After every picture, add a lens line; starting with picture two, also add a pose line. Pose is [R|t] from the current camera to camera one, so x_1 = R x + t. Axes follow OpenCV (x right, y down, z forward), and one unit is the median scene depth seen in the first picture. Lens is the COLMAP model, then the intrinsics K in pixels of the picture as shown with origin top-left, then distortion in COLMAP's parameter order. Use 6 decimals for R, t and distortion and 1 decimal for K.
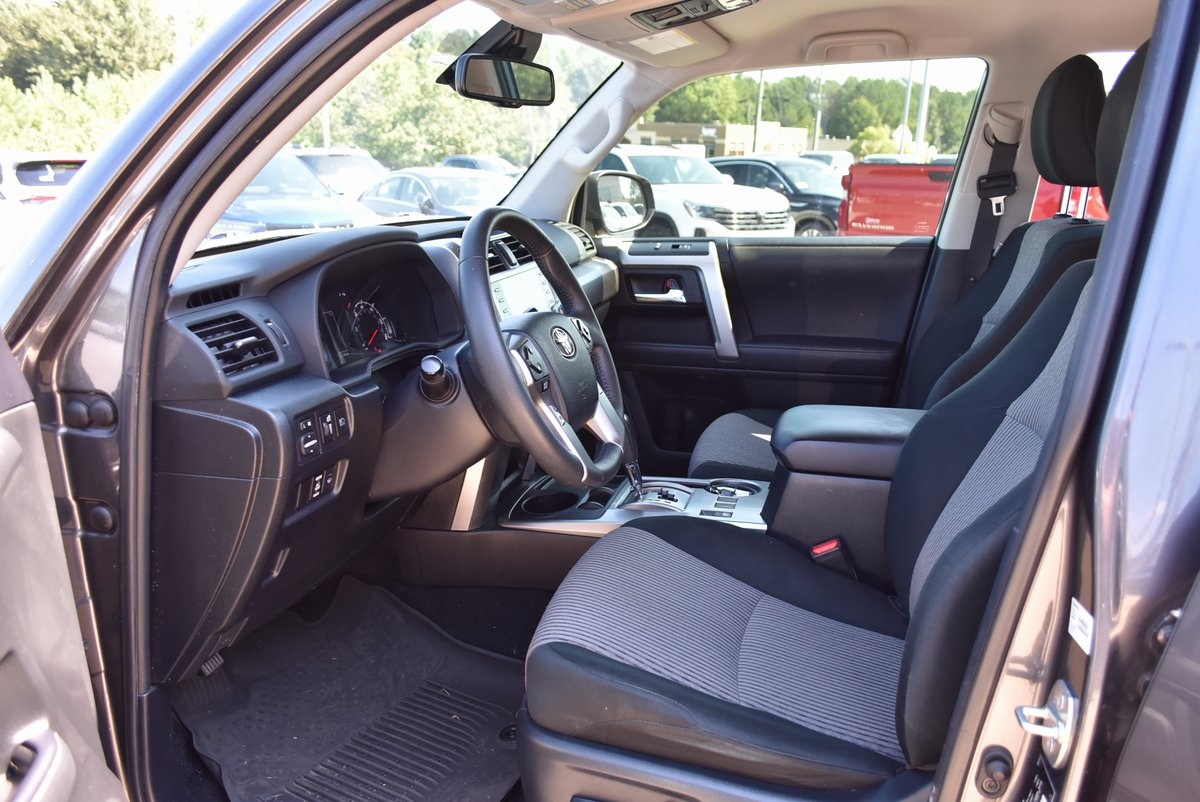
lens RADIAL K [[927.4, 0, 604.3], [0, 927.4, 406.3], [0, 0, 1]] dist [-0.010542, 0.002392]
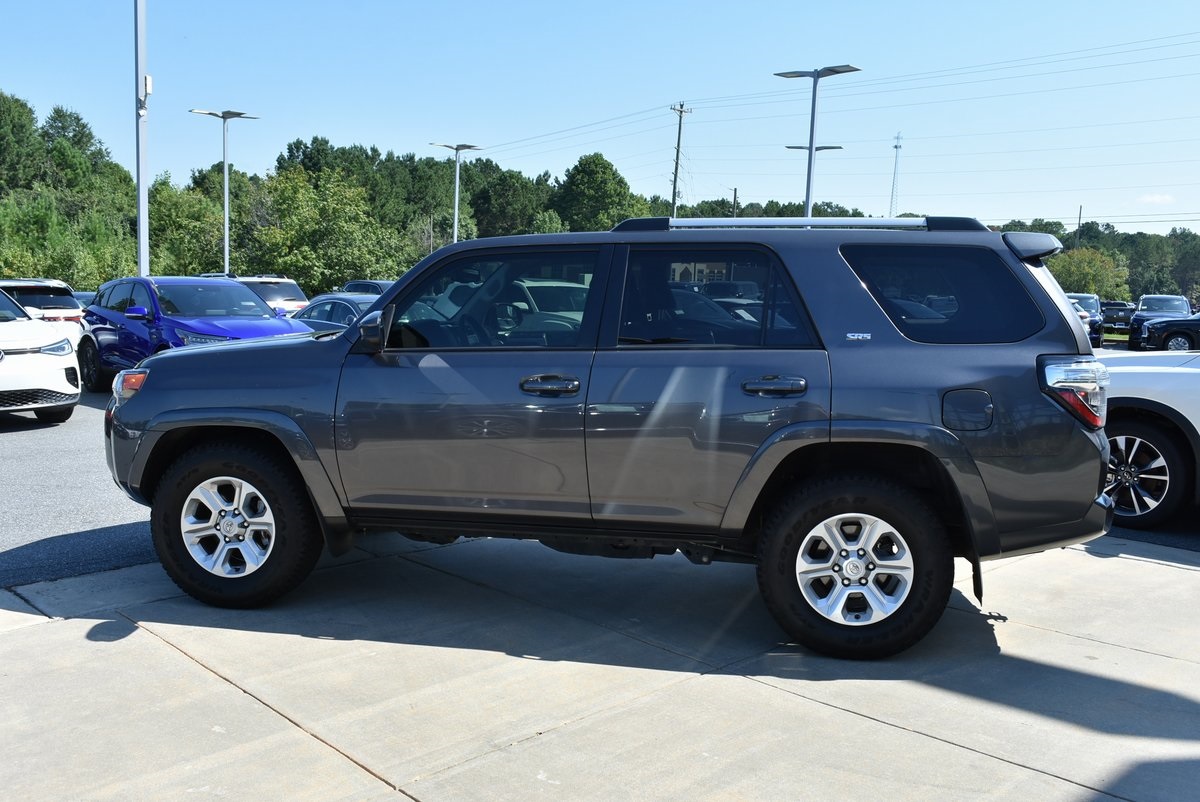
lens RADIAL K [[1057.5, 0, 600.0], [0, 1057.5, 401.0], [0, 0, 1]] dist [-0.020177, -0.007292]
pose [[0.996626, -0.003688, 0.081989, 0.004170], [0.015857, 0.988819, -0.148278, 0.046106], [-0.080526, 0.149078, 0.985541, -0.190189]]
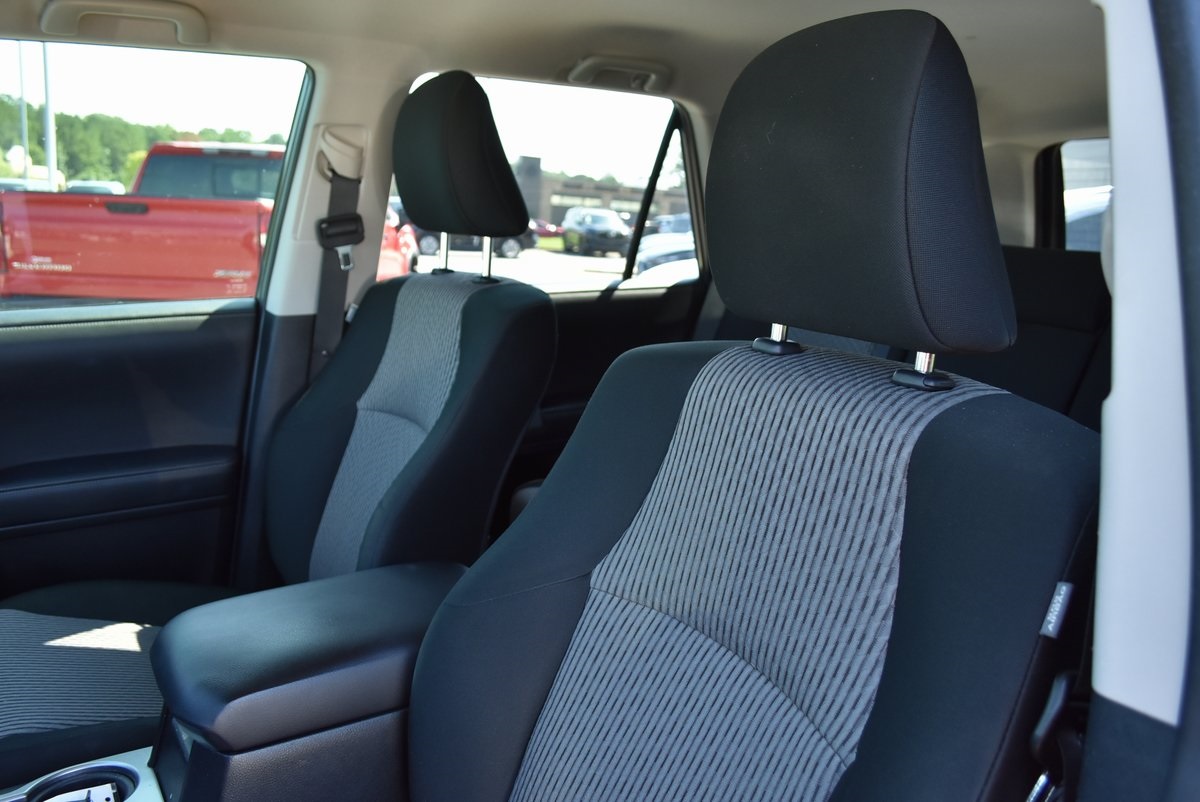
lens RADIAL K [[927.4, 0, 604.3], [0, 927.4, 406.3], [0, 0, 1]] dist [-0.010542, 0.002392]
pose [[0.659849, -0.143839, 0.737502, -0.022707], [0.165658, 0.985204, 0.043935, -0.093576], [-0.732910, 0.093183, 0.673914, 0.336085]]
